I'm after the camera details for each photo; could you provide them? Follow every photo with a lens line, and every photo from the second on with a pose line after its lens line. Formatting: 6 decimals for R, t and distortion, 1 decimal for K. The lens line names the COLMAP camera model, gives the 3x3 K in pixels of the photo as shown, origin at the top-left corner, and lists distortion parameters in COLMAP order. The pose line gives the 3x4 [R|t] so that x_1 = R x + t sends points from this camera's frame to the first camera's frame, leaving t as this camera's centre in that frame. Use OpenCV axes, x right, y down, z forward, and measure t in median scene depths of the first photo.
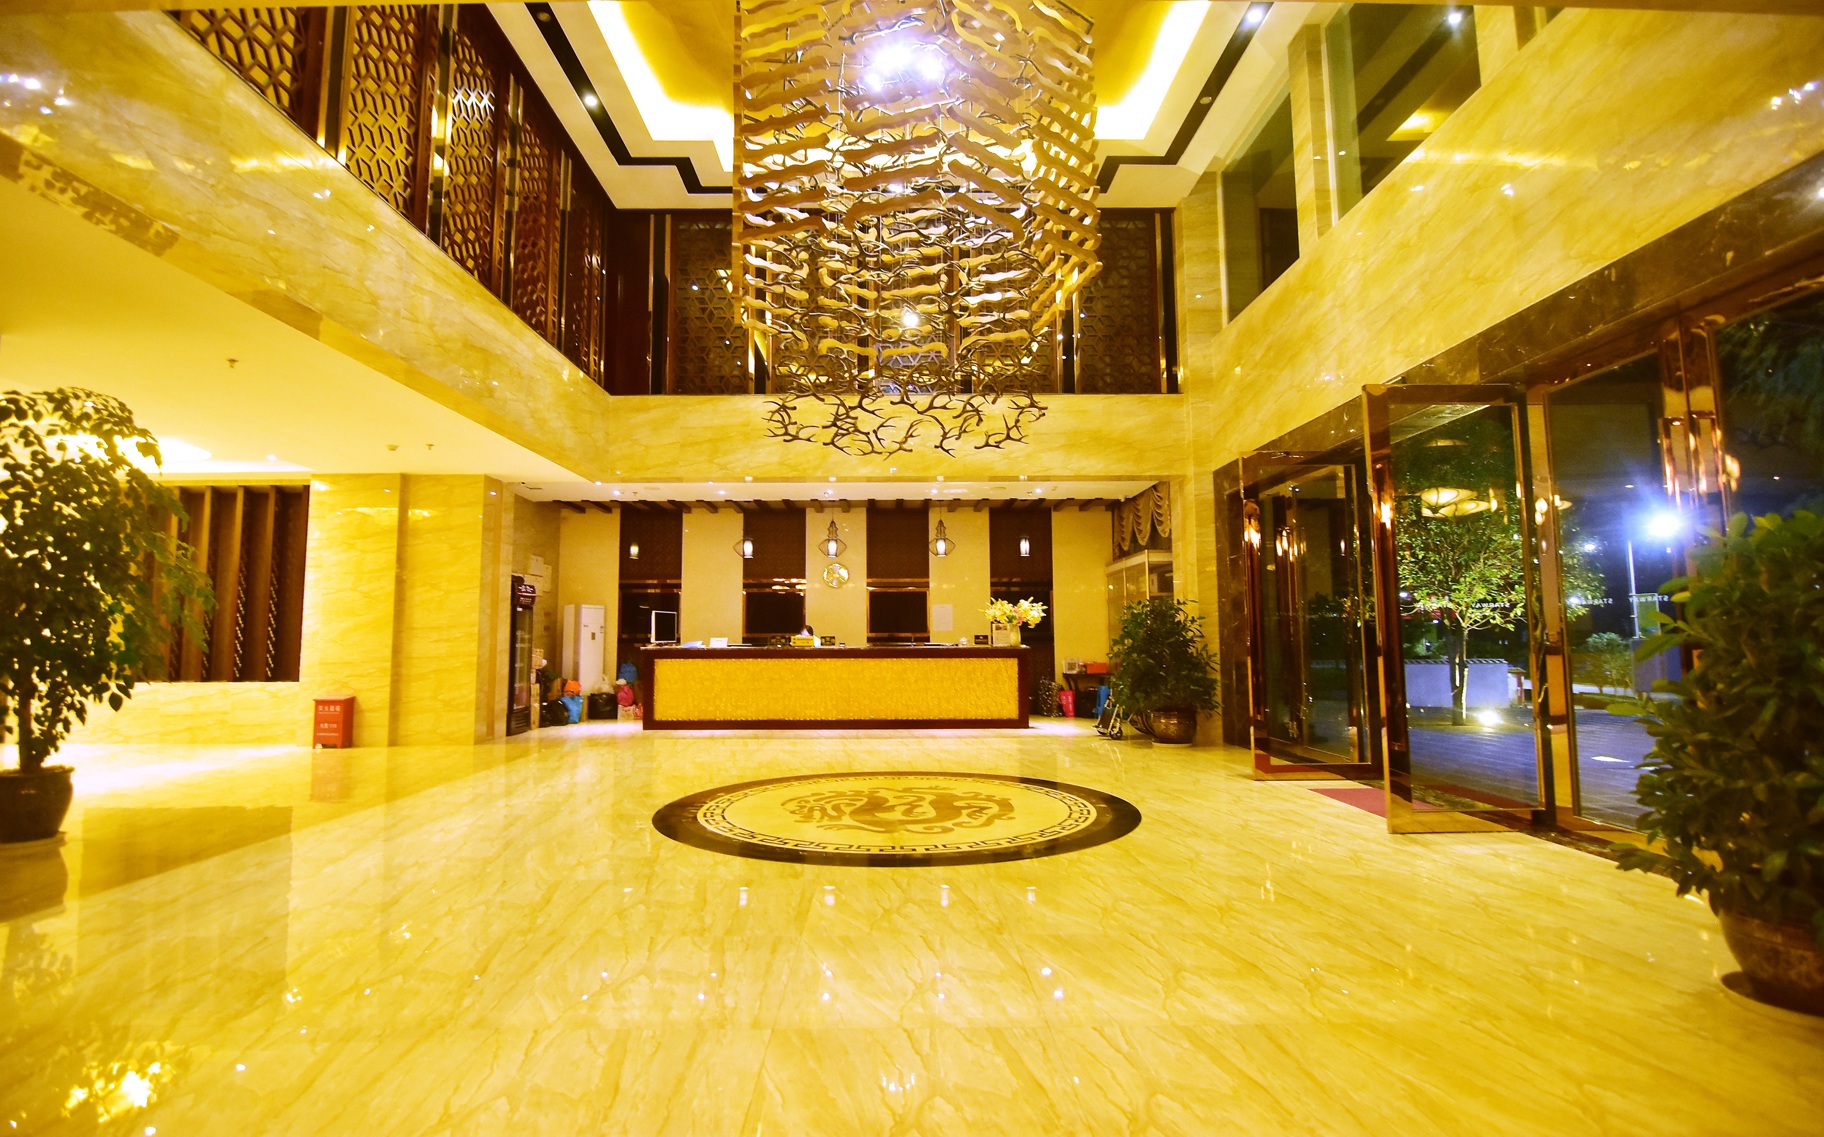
lens RADIAL K [[869.9, 0, 913.3], [0, 869.9, 548.6], [0, 0, 1]] dist [-0.002243, -0.011345]
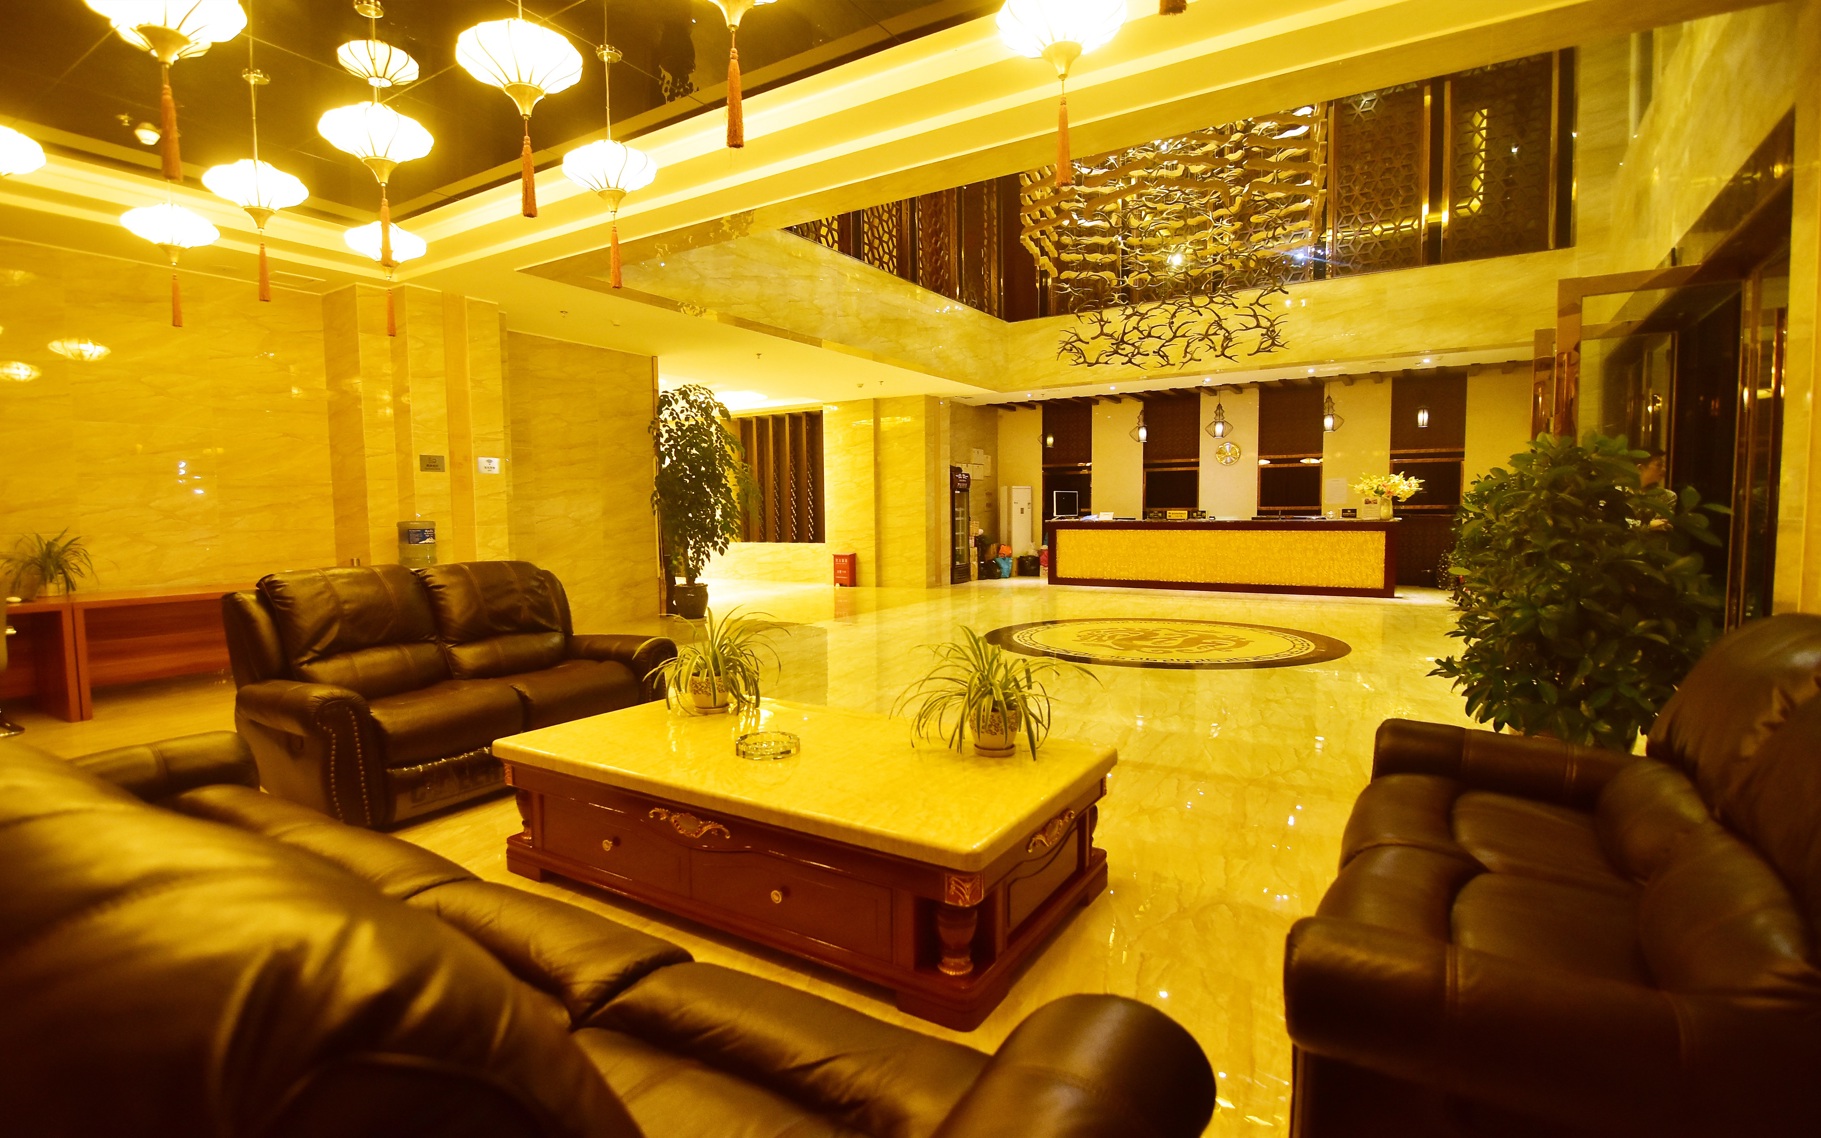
lens RADIAL K [[868.5, 0, 911.8], [0, 868.5, 549.2], [0, 0, 1]] dist [-0.002243, -0.011345]
pose [[0.846193, 0.019199, -0.532531, 0.217030], [0.060483, 0.989432, 0.131780, -0.025510], [0.529433, -0.143721, 0.836089, -0.183364]]
